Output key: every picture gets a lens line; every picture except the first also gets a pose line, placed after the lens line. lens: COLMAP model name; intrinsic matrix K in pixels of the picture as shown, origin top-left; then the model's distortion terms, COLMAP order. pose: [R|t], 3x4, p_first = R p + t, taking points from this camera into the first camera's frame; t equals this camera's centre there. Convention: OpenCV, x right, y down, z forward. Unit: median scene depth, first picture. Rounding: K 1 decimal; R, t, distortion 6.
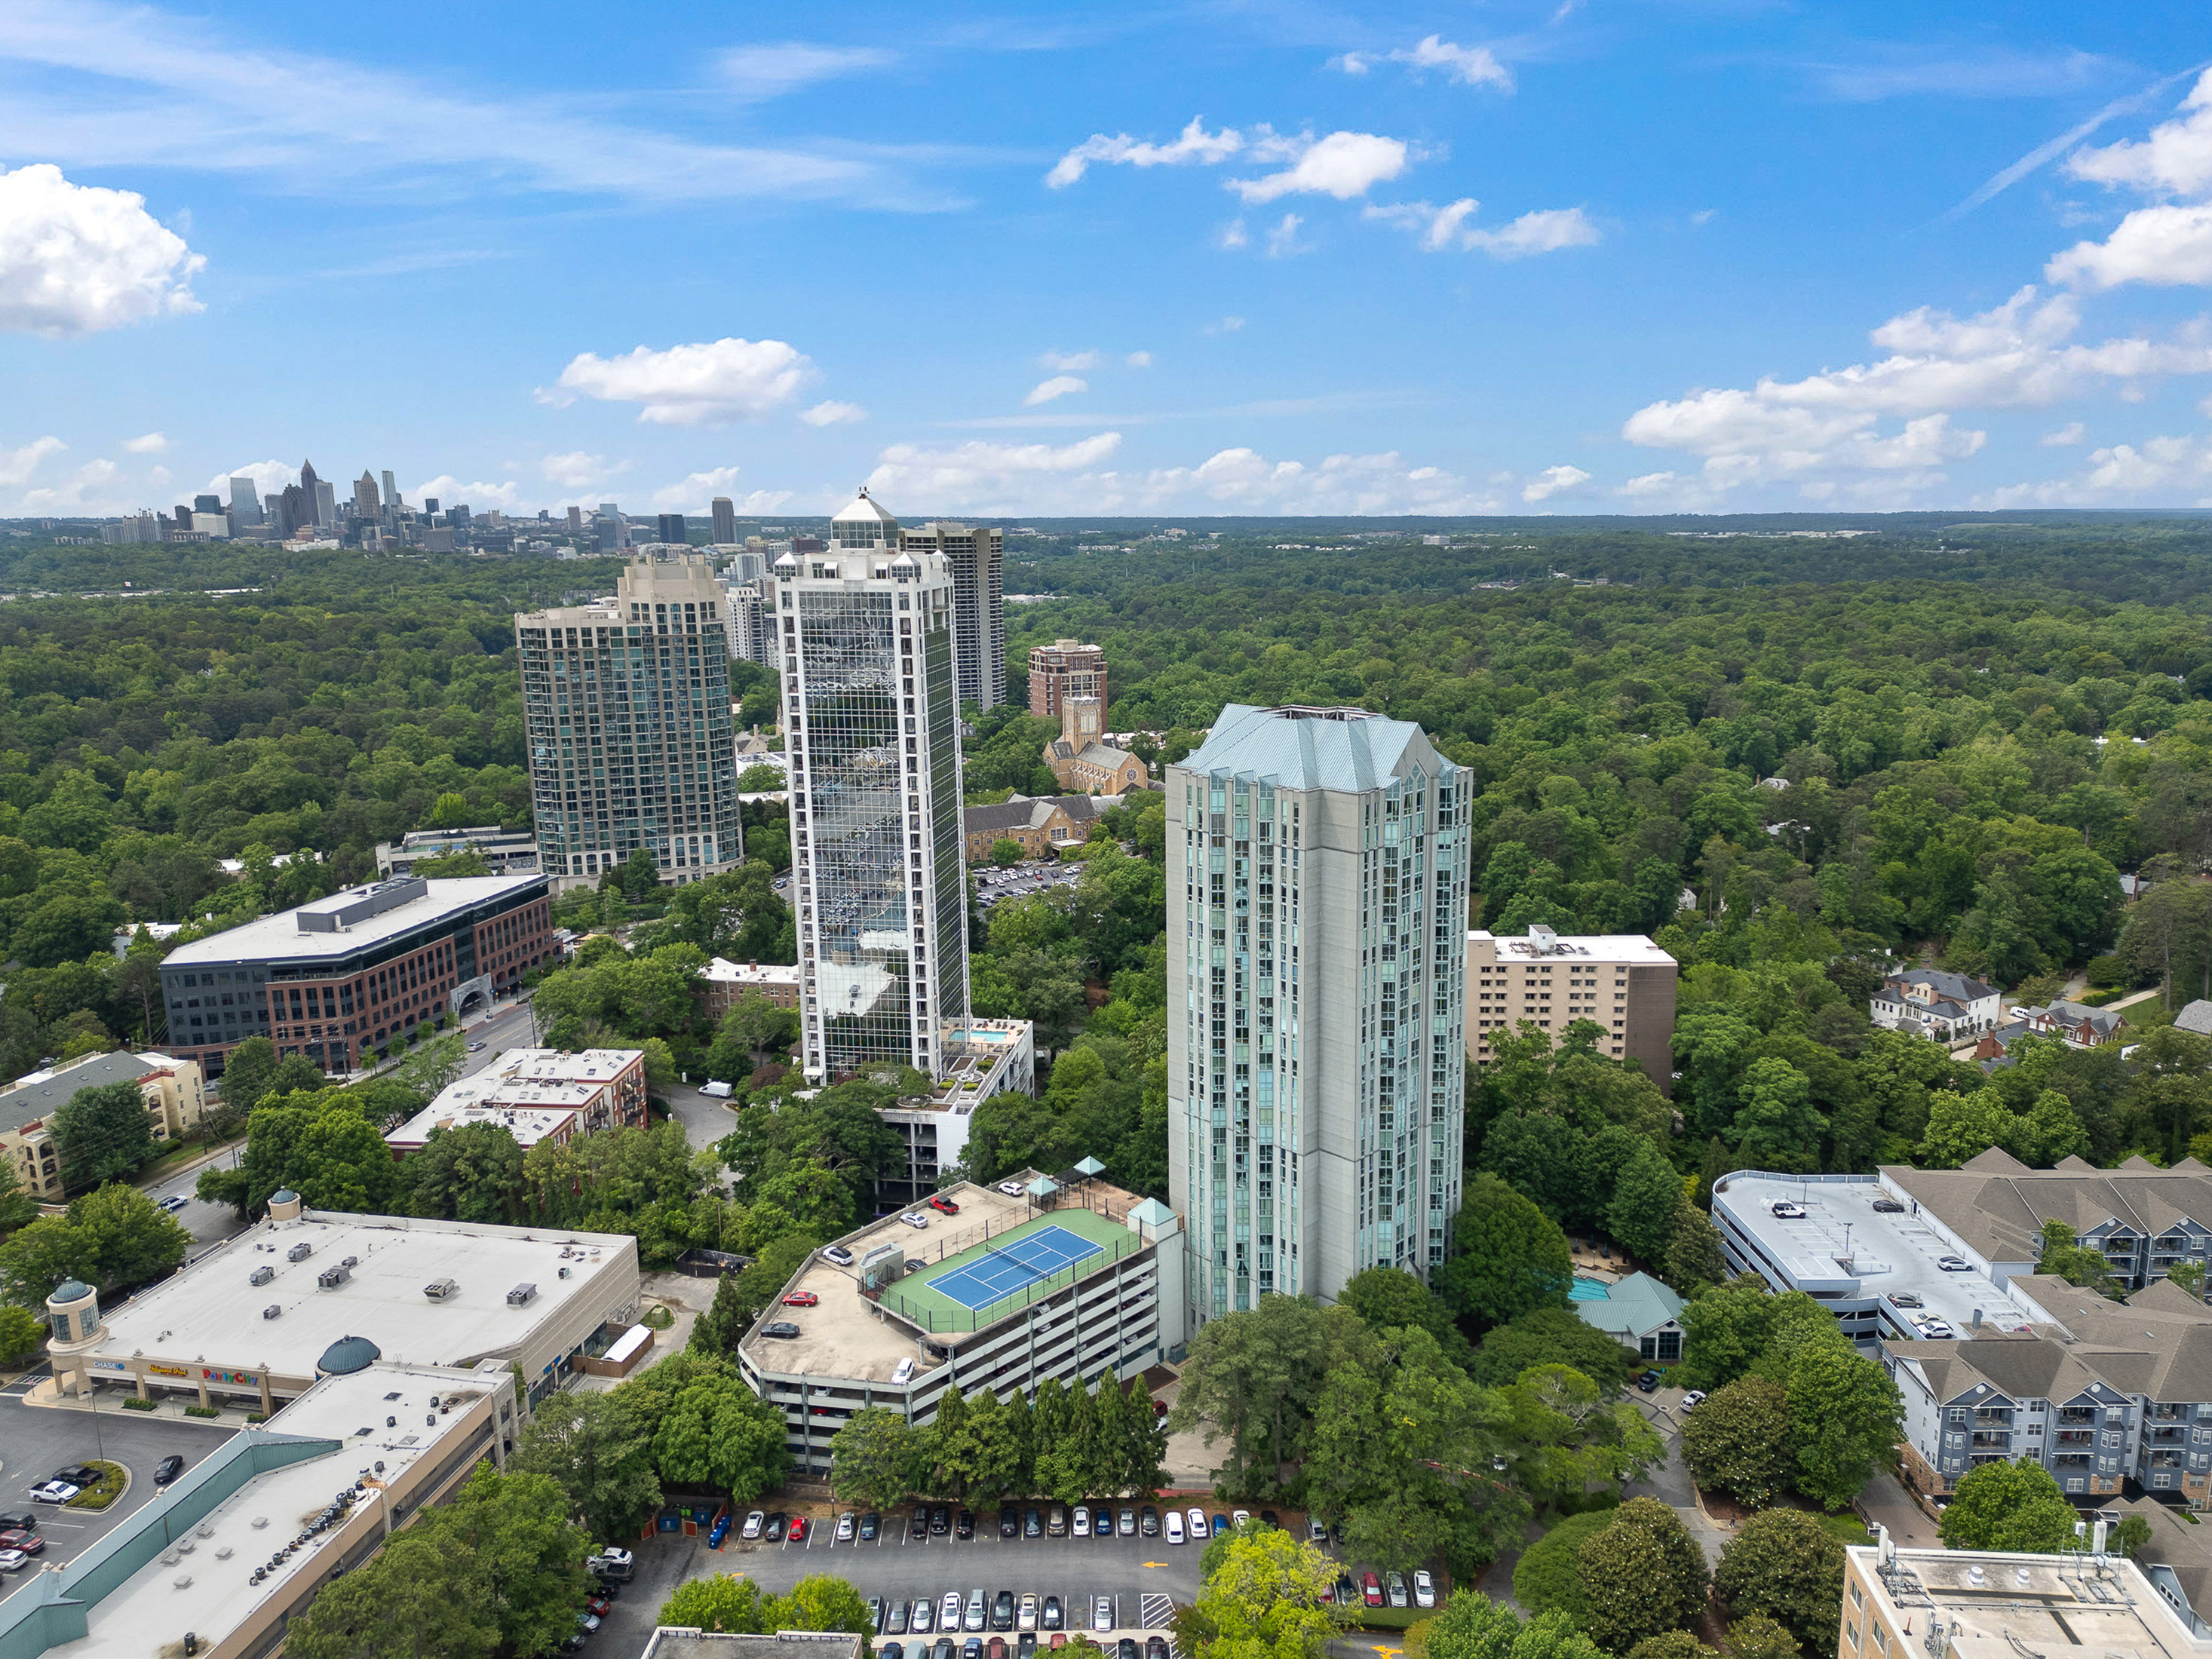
lens RADIAL K [[1584.2, 0, 1202.4], [0, 1584.2, 821.8], [0, 0, 1]] dist [0.064521, -0.000093]
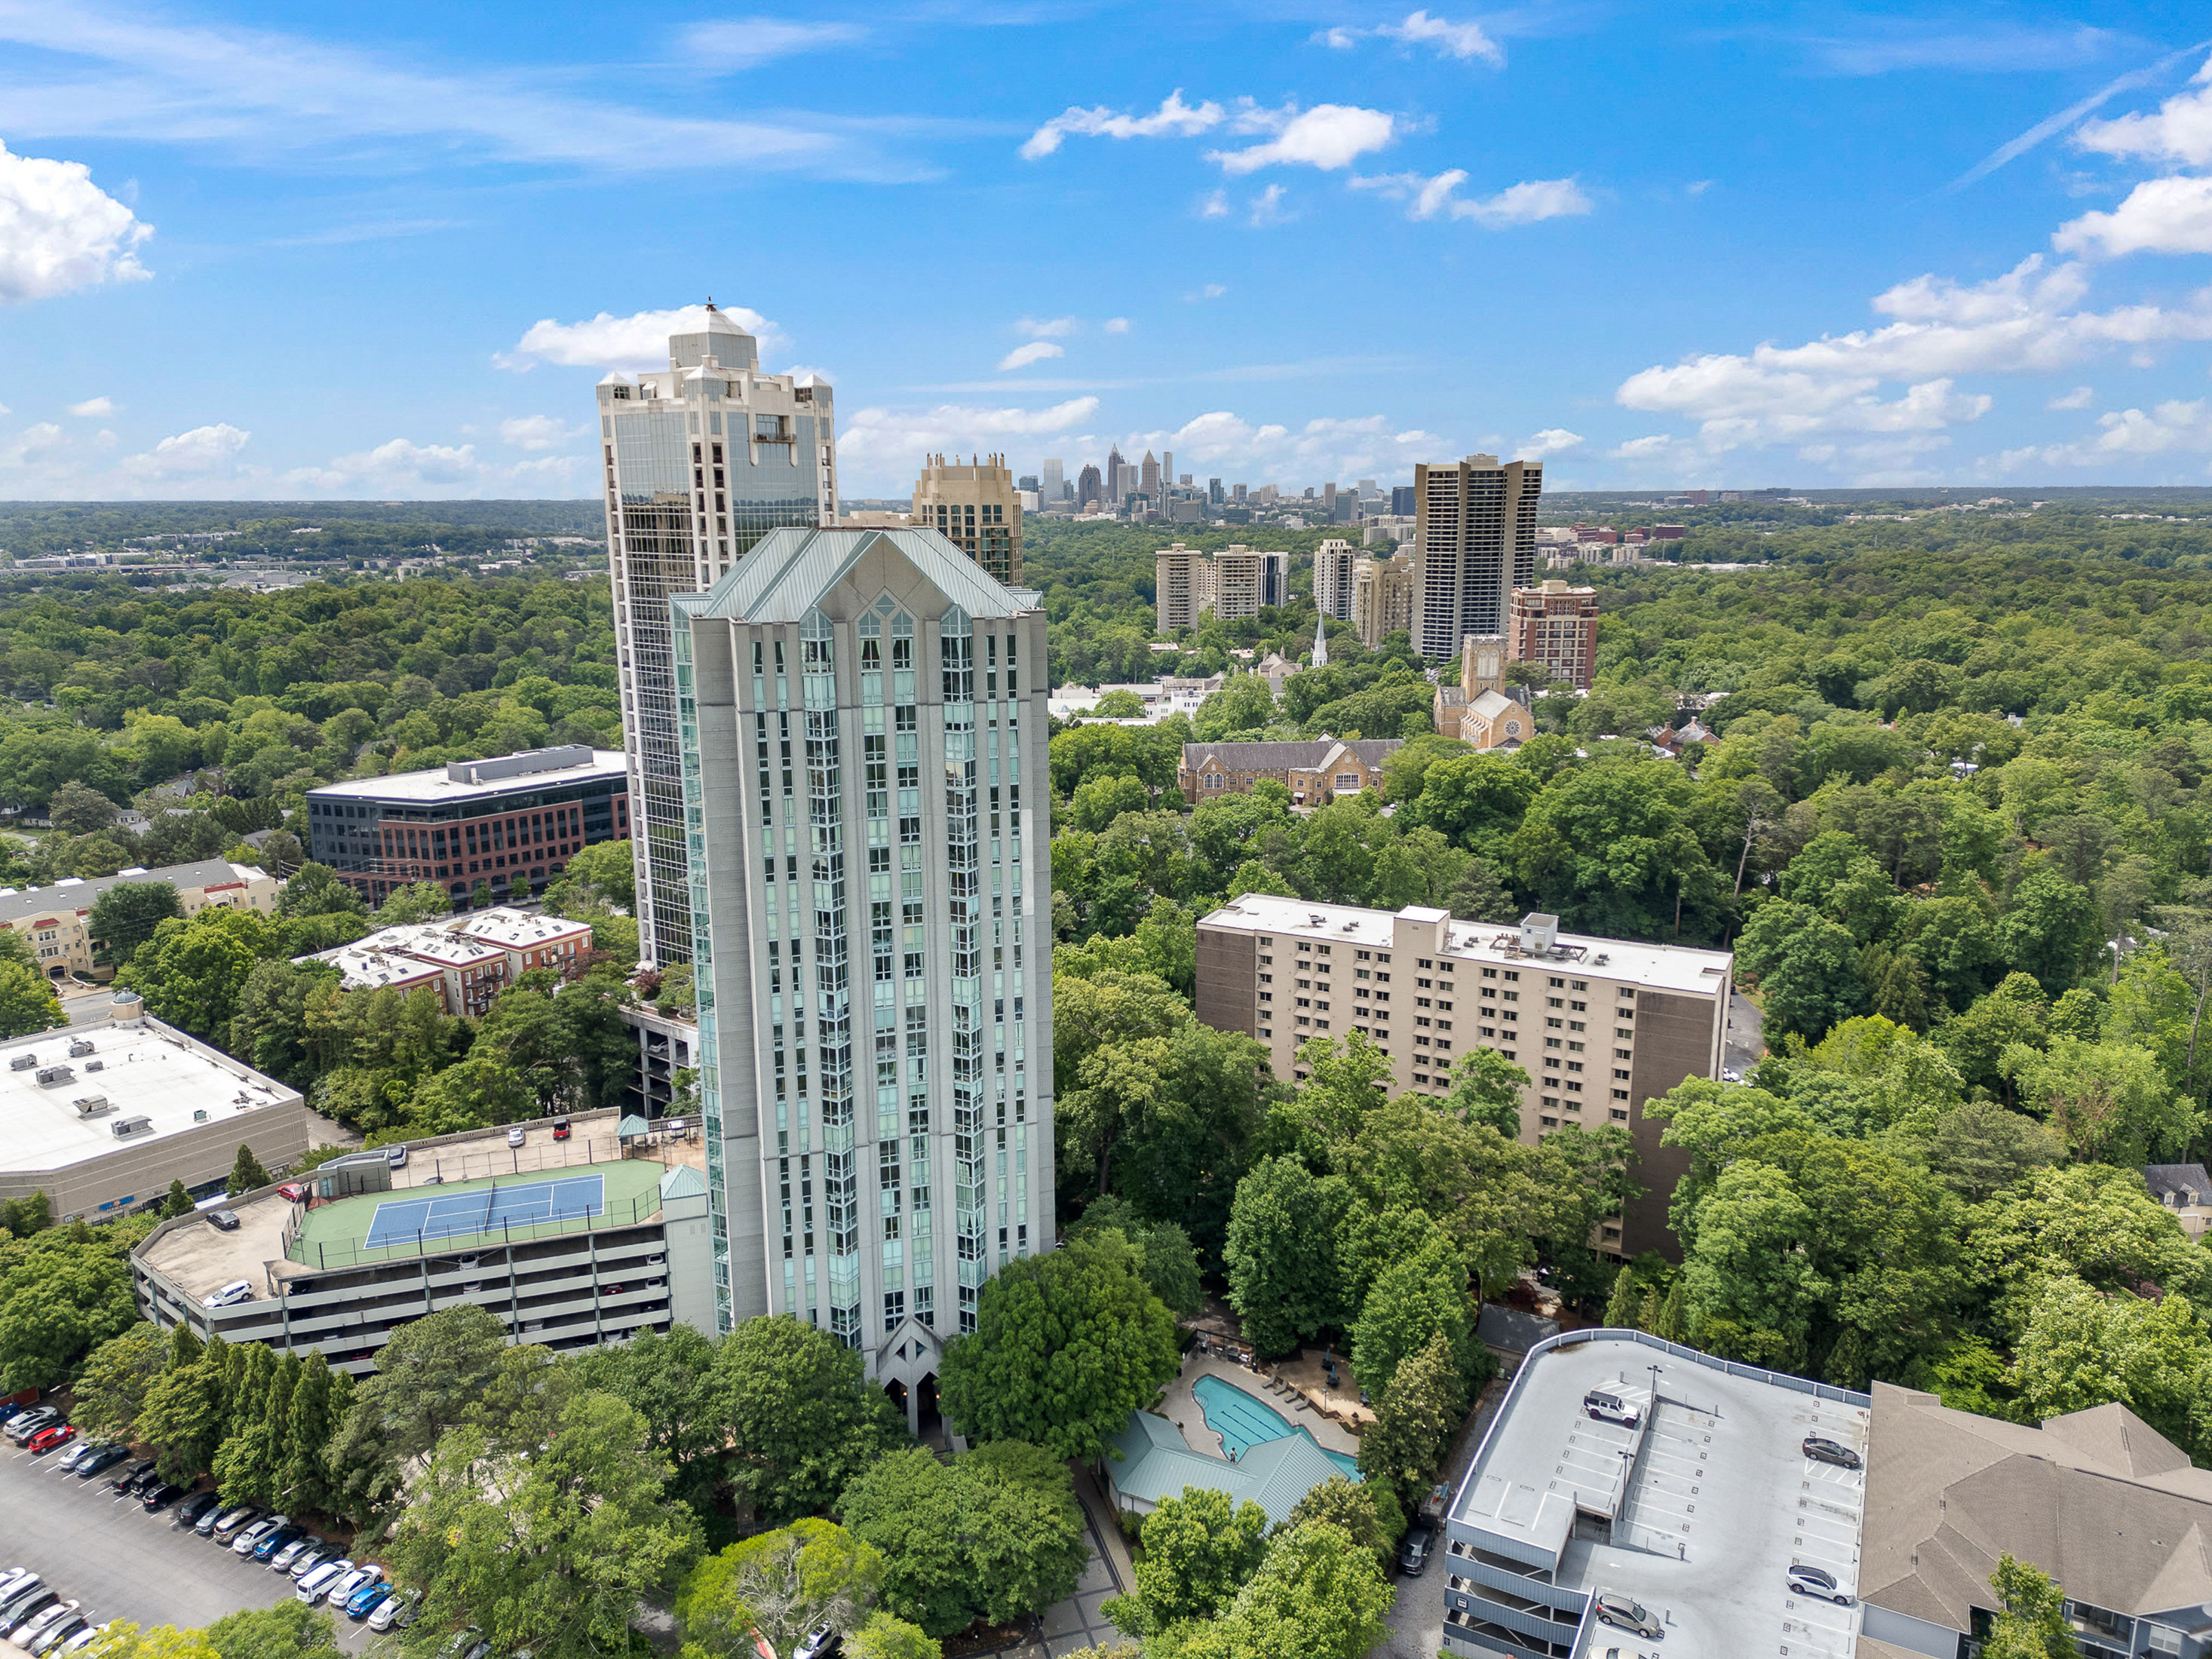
lens RADIAL K [[1588.5, 0, 1132.5], [0, 1588.5, 817.0], [0, 0, 1]] dist [0.083795, -0.096657]
pose [[0.862134, 0.094254, -0.497836, 0.360500], [-0.090946, 0.995375, 0.030956, 0.016895], [0.498451, 0.018588, 0.866718, 0.291108]]
